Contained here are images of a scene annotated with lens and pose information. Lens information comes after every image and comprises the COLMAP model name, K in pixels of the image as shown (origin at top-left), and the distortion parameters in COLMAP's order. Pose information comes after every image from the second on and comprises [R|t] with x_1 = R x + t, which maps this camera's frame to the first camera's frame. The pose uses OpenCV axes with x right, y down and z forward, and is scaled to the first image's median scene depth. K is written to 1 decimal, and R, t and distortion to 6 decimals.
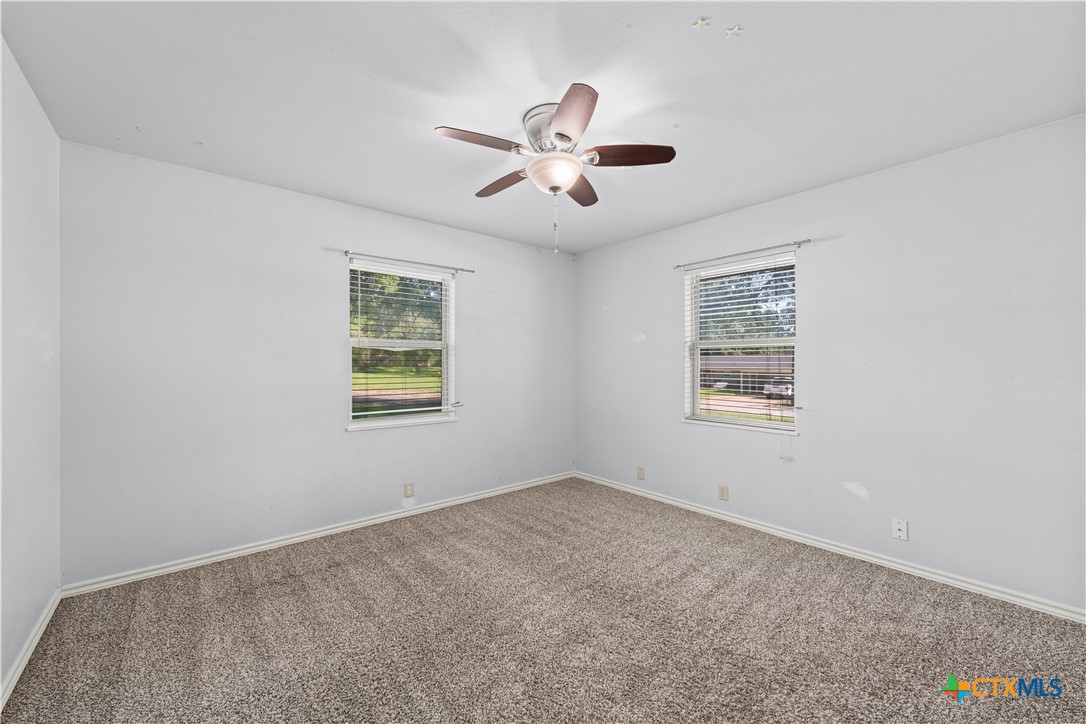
lens RADIAL K [[430.5, 0, 548.0], [0, 430.5, 365.1], [0, 0, 1]] dist [0.000041, -0.000154]
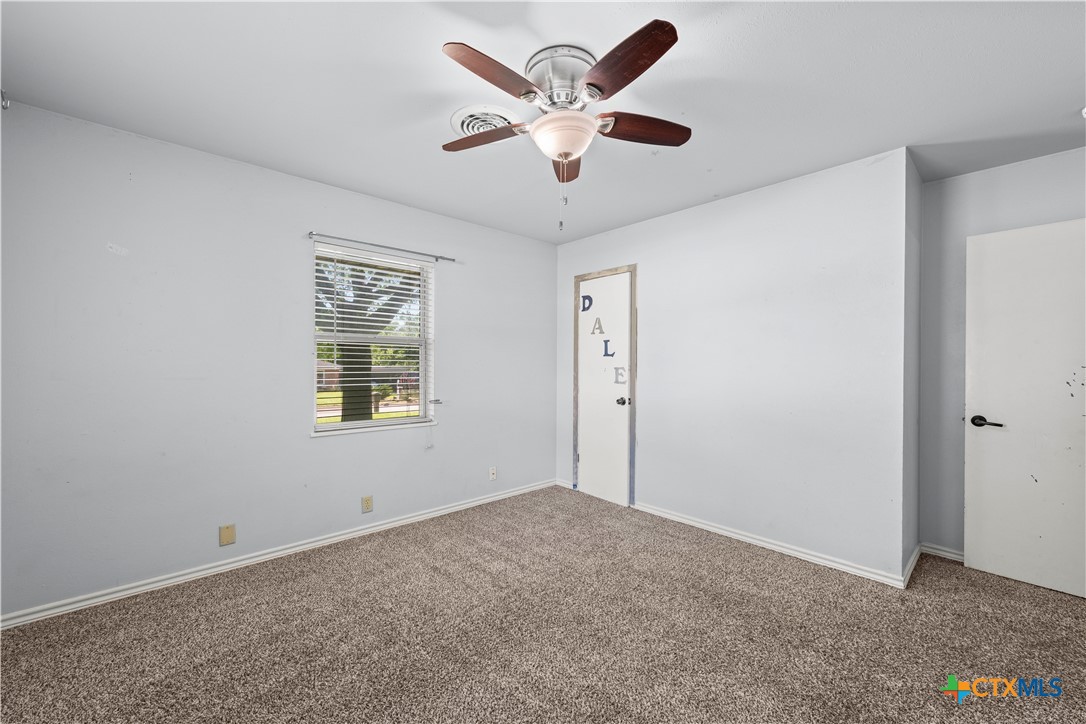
lens RADIAL K [[430.5, 0, 548.0], [0, 430.5, 365.1], [0, 0, 1]] dist [0.000041, -0.000154]
pose [[-0.049860, -0.005531, 0.998741, -0.557749], [-0.001773, 0.999984, 0.005450, -0.001772], [-0.998755, -0.001500, -0.049869, 0.725636]]
